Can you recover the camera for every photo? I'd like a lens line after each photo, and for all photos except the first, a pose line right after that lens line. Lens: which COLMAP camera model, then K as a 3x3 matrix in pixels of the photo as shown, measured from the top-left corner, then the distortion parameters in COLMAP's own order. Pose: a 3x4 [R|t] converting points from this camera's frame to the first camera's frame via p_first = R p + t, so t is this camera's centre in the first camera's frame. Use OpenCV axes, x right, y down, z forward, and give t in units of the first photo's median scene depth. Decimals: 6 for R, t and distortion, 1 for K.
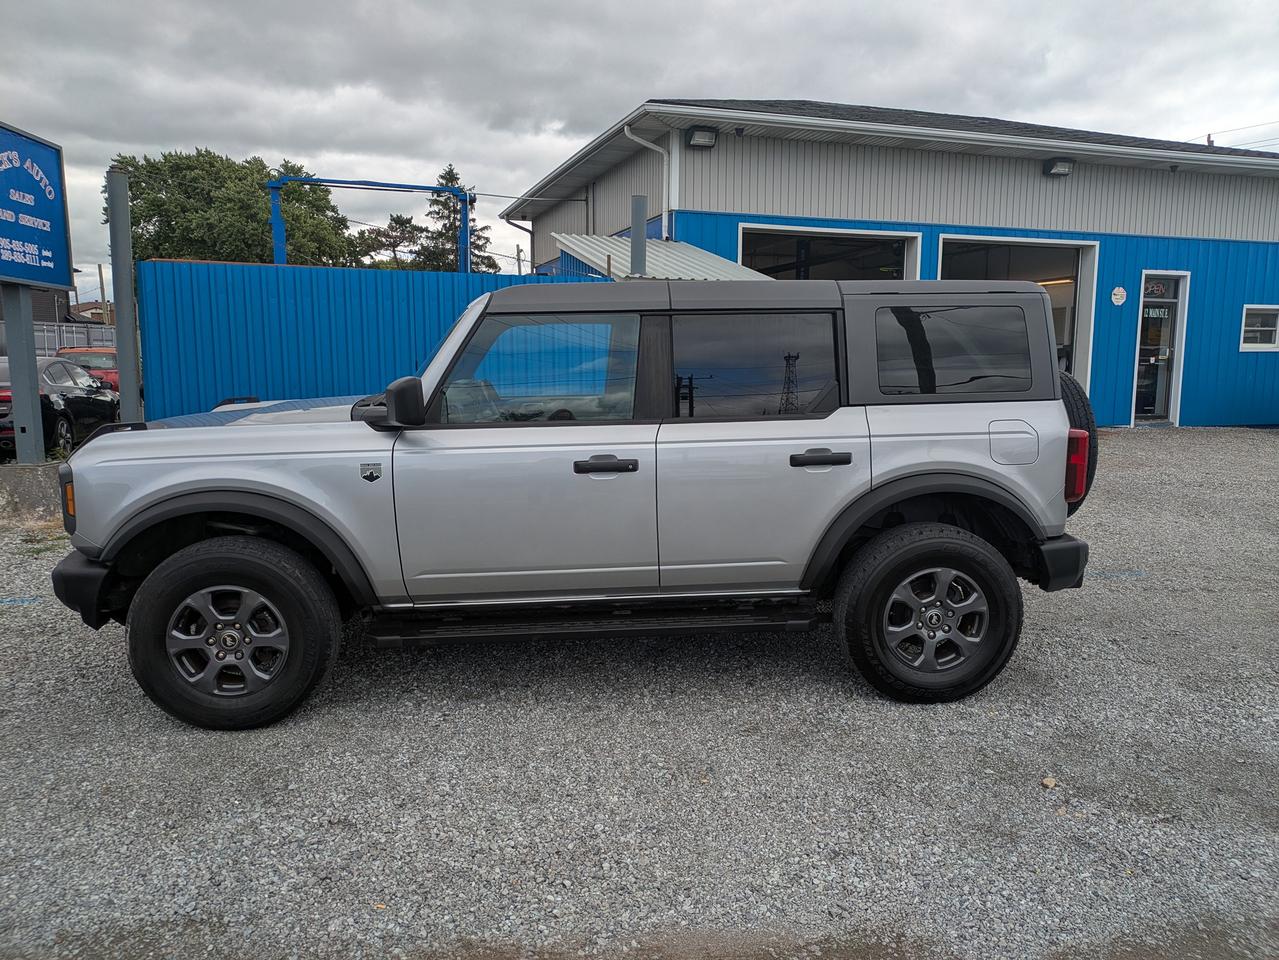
lens RADIAL K [[934.5, 0, 640.3], [0, 934.5, 488.1], [0, 0, 1]] dist [0.064943, -0.052296]
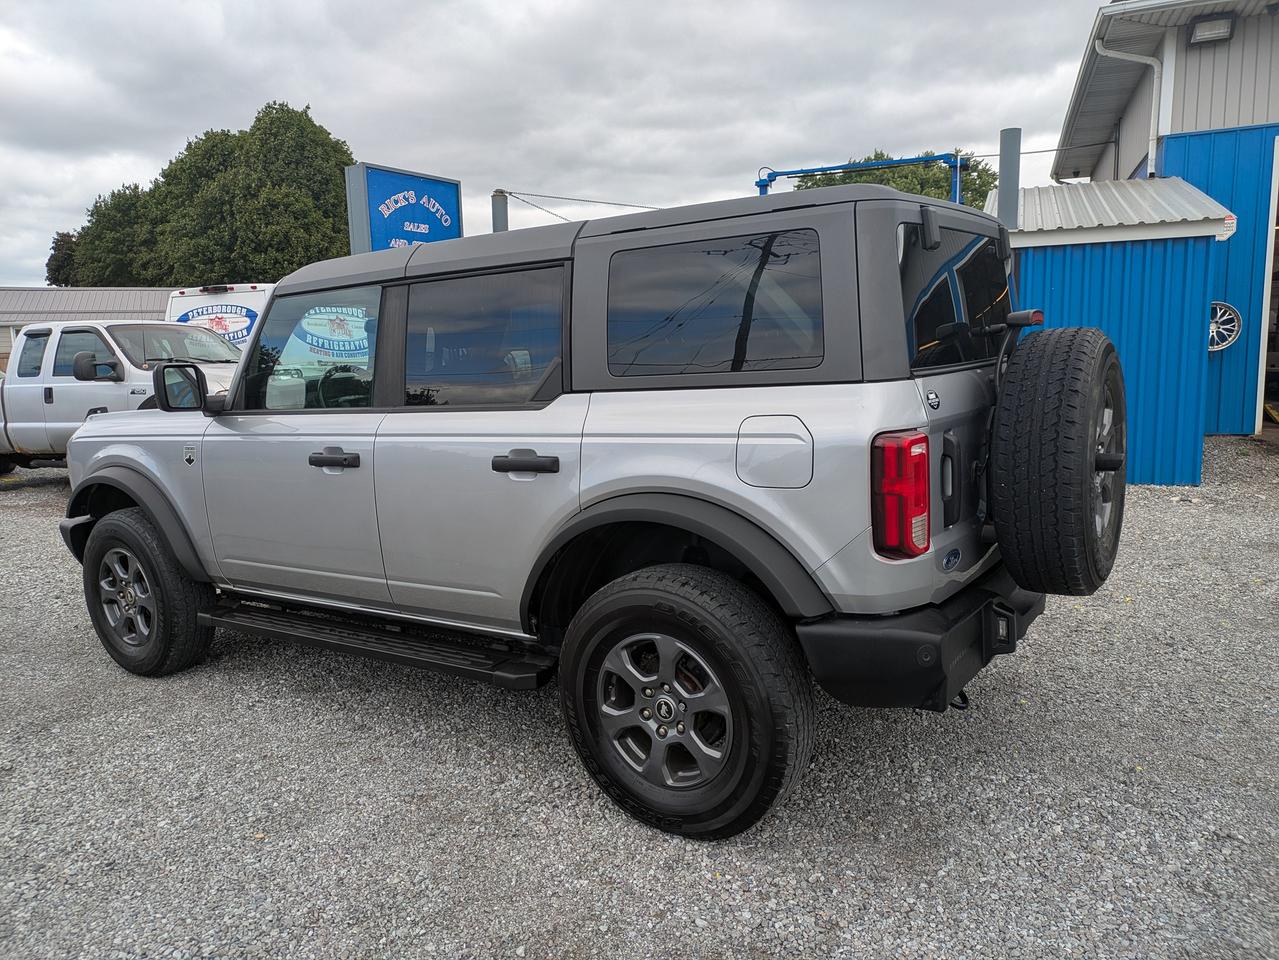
lens RADIAL K [[934.5, 0, 640.3], [0, 934.5, 488.1], [0, 0, 1]] dist [0.064943, -0.052296]
pose [[0.765978, 0.062890, -0.639783, 0.723717], [-0.056681, 0.997934, 0.030235, -0.038394], [0.640363, 0.013105, 0.767961, 0.474747]]
